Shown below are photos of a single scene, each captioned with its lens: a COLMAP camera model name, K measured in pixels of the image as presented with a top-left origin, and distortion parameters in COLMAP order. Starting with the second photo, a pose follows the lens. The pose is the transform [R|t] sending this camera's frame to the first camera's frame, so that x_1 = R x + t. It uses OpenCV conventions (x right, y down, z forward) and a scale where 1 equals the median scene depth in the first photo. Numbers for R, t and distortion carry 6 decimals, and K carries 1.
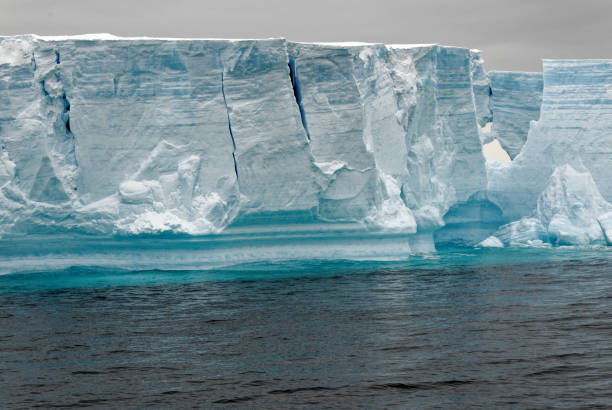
lens RADIAL K [[1976.2, 0, 287.6], [0, 1976.2, 223.9], [0, 0, 1]] dist [0.133612, -1.097642]
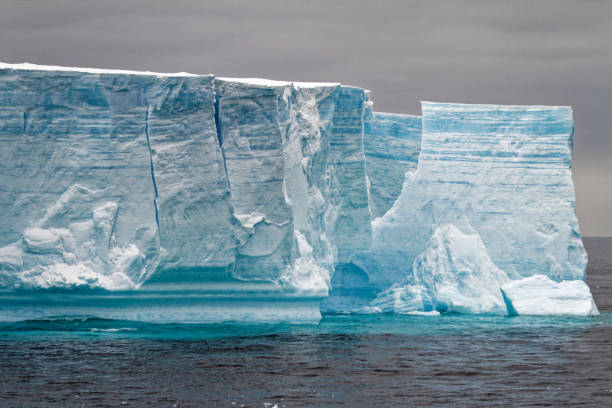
lens RADIAL K [[3166.8, 0, 306.0], [0, 3166.8, 204.1], [0, 0, 1]] dist [0.091728, -3.118505]
pose [[0.976735, 0.033683, 0.211787, -0.254905], [-0.026670, 0.999000, -0.035884, 0.014812], [-0.212783, 0.029401, 0.976657, -0.401760]]
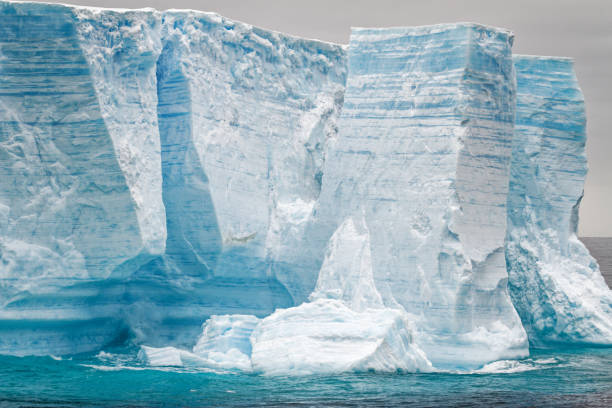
lens RADIAL K [[2840.8, 0, 307.0], [0, 2840.8, 206.0], [0, 0, 1]] dist [0.066602, 4.892663]
pose [[0.902662, 0.027057, -0.429499, 0.557127], [-0.039285, 0.999035, -0.019627, -0.021074], [0.428553, 0.034589, 0.902854, 0.342192]]
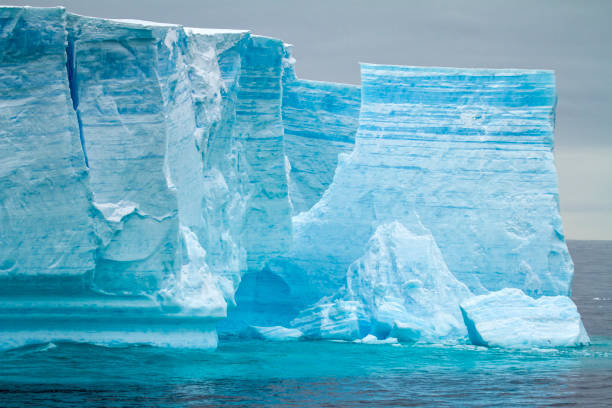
lens RADIAL K [[2934.2, 0, 305.8], [0, 2934.2, 204.8], [0, 0, 1]] dist [0.110651, -0.999383]
pose [[0.973647, 0.045224, 0.223530, -0.131153], [-0.037885, 0.998596, -0.037013, 0.002468], [-0.224890, 0.027569, 0.973994, 0.051707]]
